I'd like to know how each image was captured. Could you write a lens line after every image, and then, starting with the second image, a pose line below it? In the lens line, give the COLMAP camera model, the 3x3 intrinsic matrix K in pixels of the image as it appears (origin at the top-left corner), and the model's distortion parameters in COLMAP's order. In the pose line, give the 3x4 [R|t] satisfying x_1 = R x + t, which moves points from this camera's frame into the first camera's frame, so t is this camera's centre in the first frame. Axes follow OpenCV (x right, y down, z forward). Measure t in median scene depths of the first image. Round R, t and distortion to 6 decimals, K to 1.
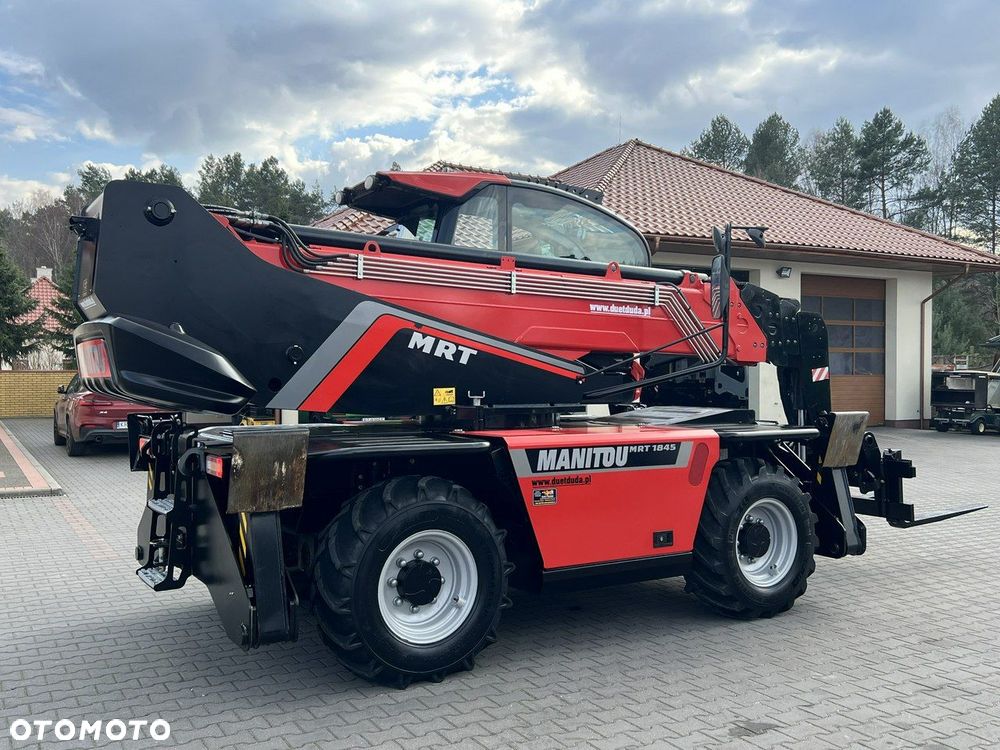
lens RADIAL K [[933.5, 0, 496.1], [0, 933.5, 370.6], [0, 0, 1]] dist [0.150364, -0.304121]
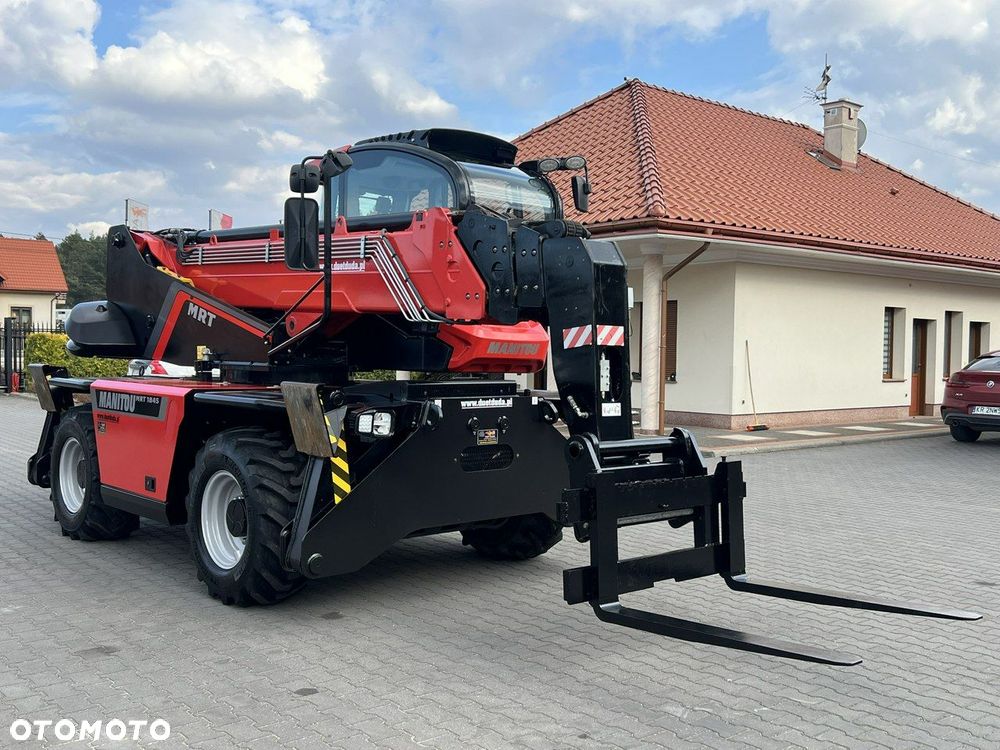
lens RADIAL K [[1004.8, 0, 494.5], [0, 1004.8, 379.3], [0, 0, 1]] dist [0.149284, -0.352443]
pose [[0.172215, 0.032153, -0.984535, 1.402314], [-0.013125, 0.999453, 0.030344, 0.017506], [0.984972, 0.007697, 0.172543, 1.190655]]
